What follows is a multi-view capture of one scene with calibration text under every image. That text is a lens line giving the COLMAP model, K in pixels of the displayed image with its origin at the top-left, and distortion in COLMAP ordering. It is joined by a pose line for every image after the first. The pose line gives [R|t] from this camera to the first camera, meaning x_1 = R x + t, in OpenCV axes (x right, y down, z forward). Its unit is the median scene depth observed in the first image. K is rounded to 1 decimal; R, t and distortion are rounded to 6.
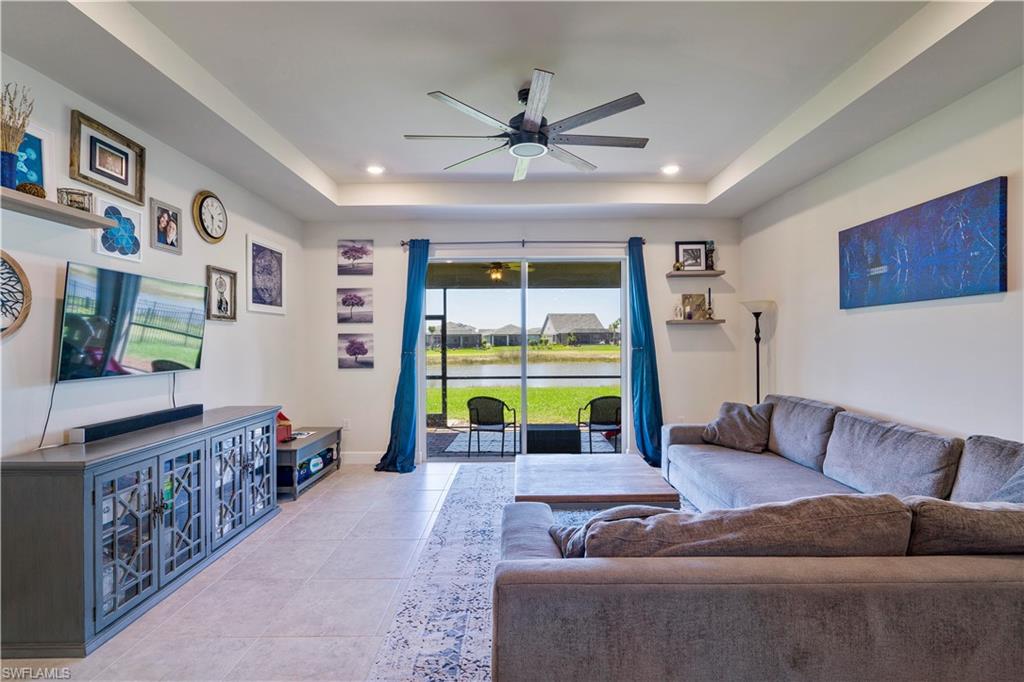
lens RADIAL K [[470.0, 0, 515.0], [0, 470.0, 344.1], [0, 0, 1]] dist [-0.001593, 0.000864]
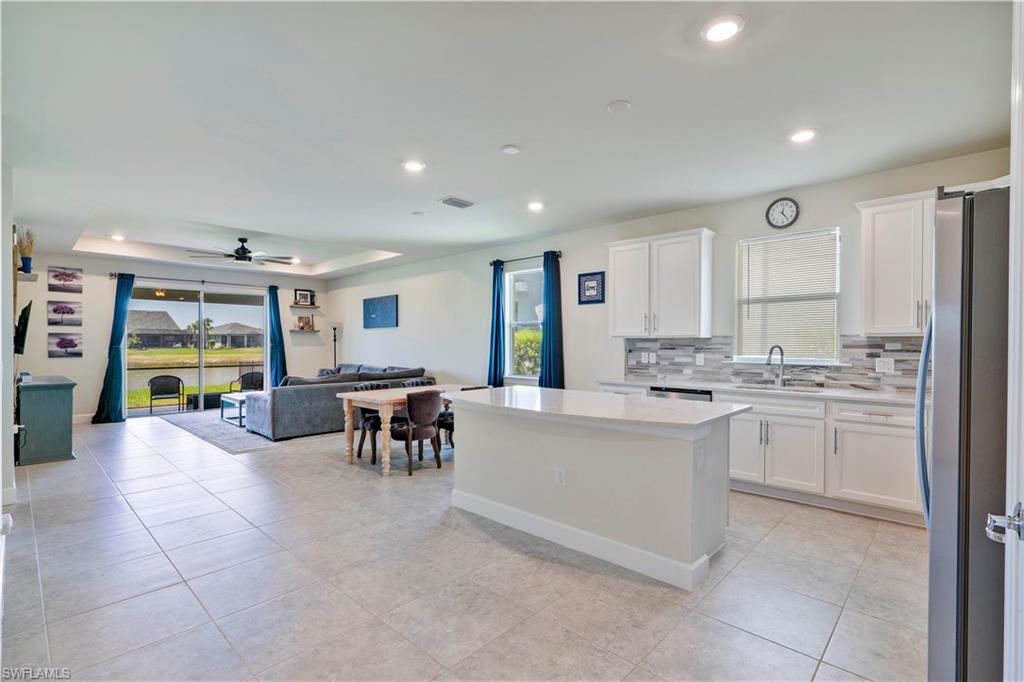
lens RADIAL K [[470.0, 0, 515.0], [0, 470.0, 344.1], [0, 0, 1]] dist [-0.001593, 0.000864]
pose [[0.683864, 0.004968, 0.729592, -0.451762], [0.000644, 0.999972, -0.007413, 0.022858], [-0.729609, 0.005540, 0.683842, -0.988859]]
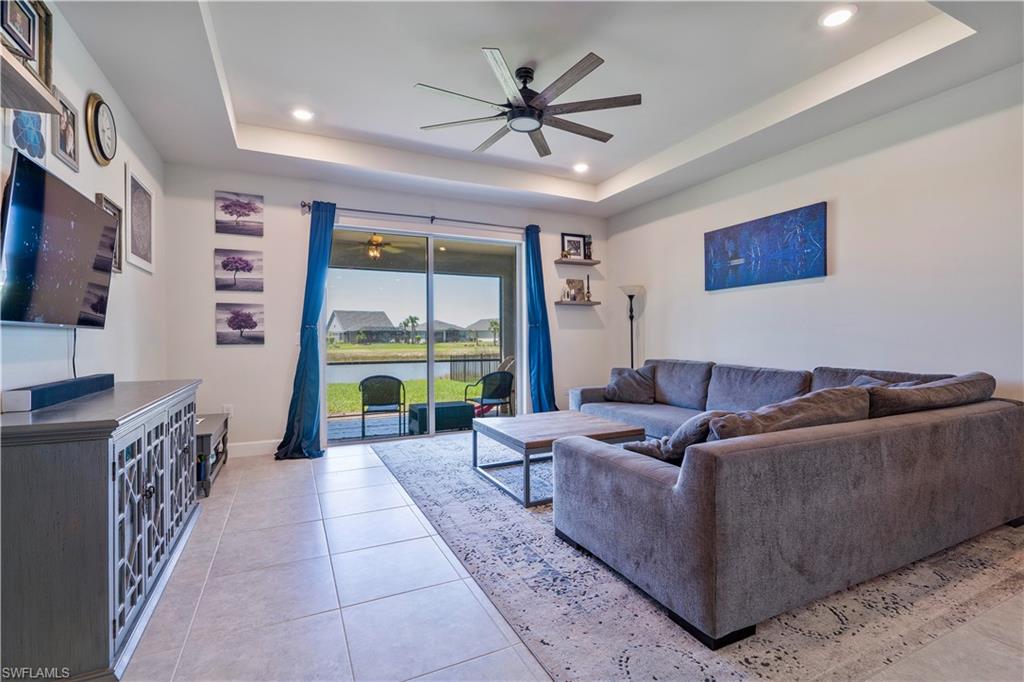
lens RADIAL K [[467.1, 0, 513.1], [0, 467.1, 343.0], [0, 0, 1]] dist [-0.003457, 0.001044]
pose [[0.901321, -0.001987, 0.433148, -0.263204], [0.002463, 0.999997, -0.000536, 0.051380], [-0.433145, 0.001550, 0.901323, 0.025633]]
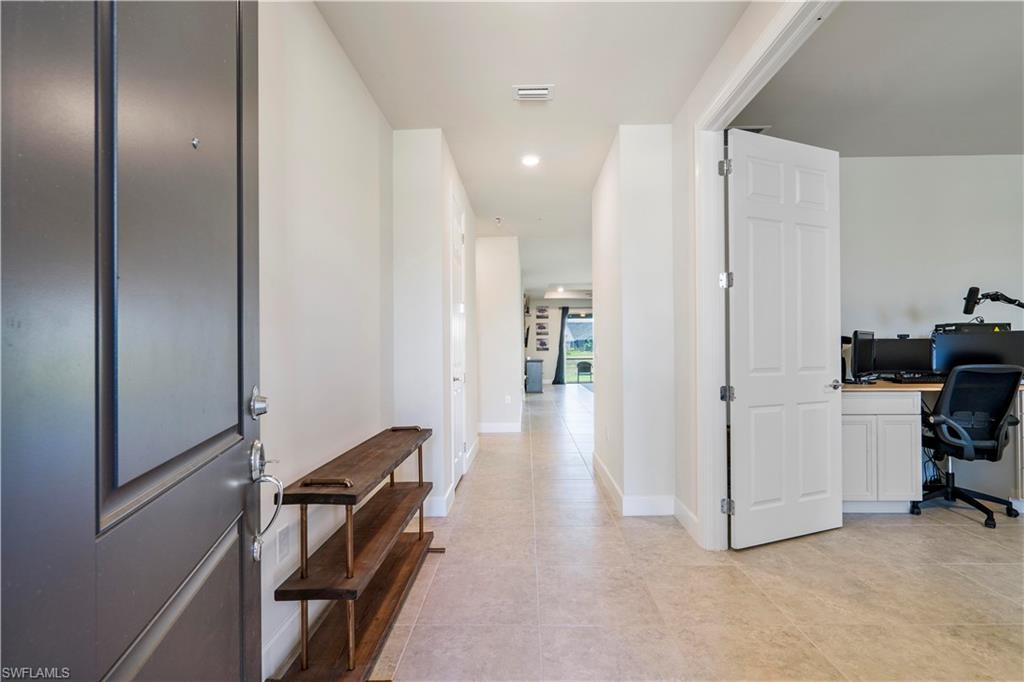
lens RADIAL K [[467.1, 0, 513.1], [0, 467.1, 343.0], [0, 0, 1]] dist [-0.003457, 0.001044]
pose [[0.999525, -0.002200, -0.030752, -0.437569], [0.001670, 0.999850, -0.017264, 0.054534], [0.030786, 0.017204, 0.999378, -1.914651]]
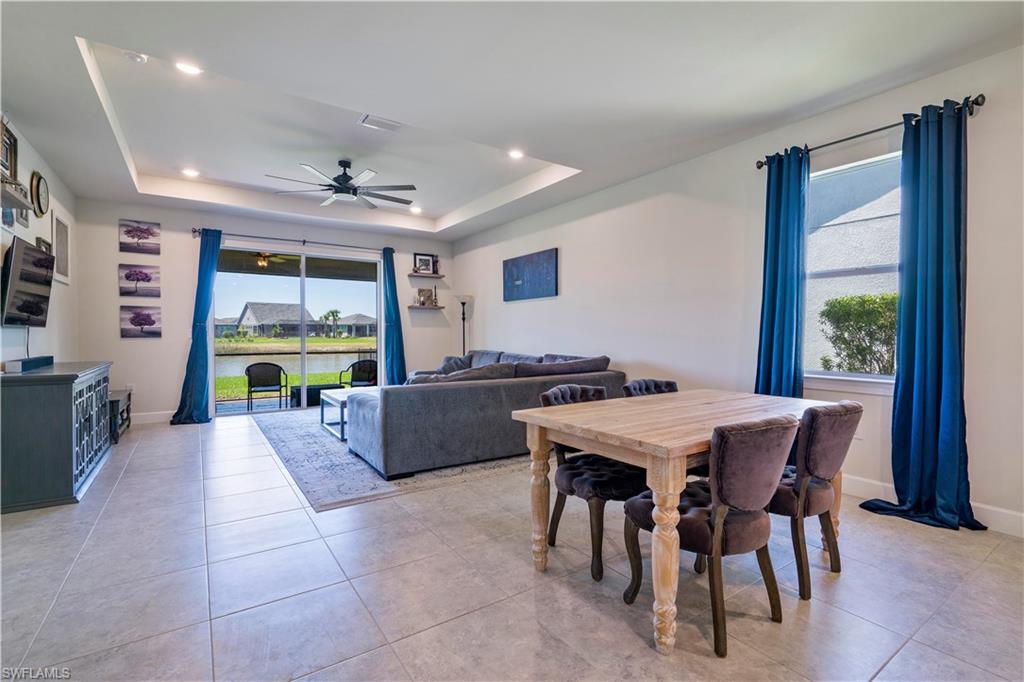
lens RADIAL K [[467.1, 0, 513.1], [0, 467.1, 343.0], [0, 0, 1]] dist [-0.003457, 0.001044]
pose [[0.827172, -0.003716, 0.561936, -0.234215], [-0.002827, 0.999938, 0.010774, 0.050558], [-0.561941, -0.010501, 0.827110, -0.406830]]
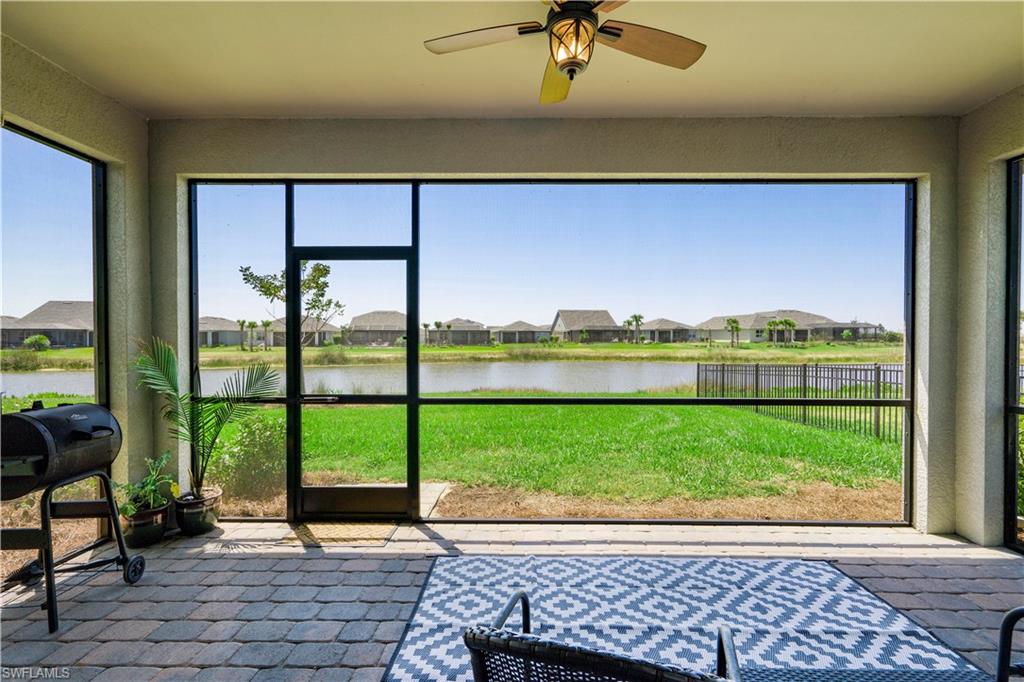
lens RADIAL K [[470.0, 0, 515.0], [0, 470.0, 344.1], [0, 0, 1]] dist [-0.001593, 0.000864]
pose [[0.999832, 0.007656, -0.016674, -0.073601], [-0.007574, 0.999959, 0.004991, 0.027264], [0.016711, -0.004864, 0.999849, 0.800581]]
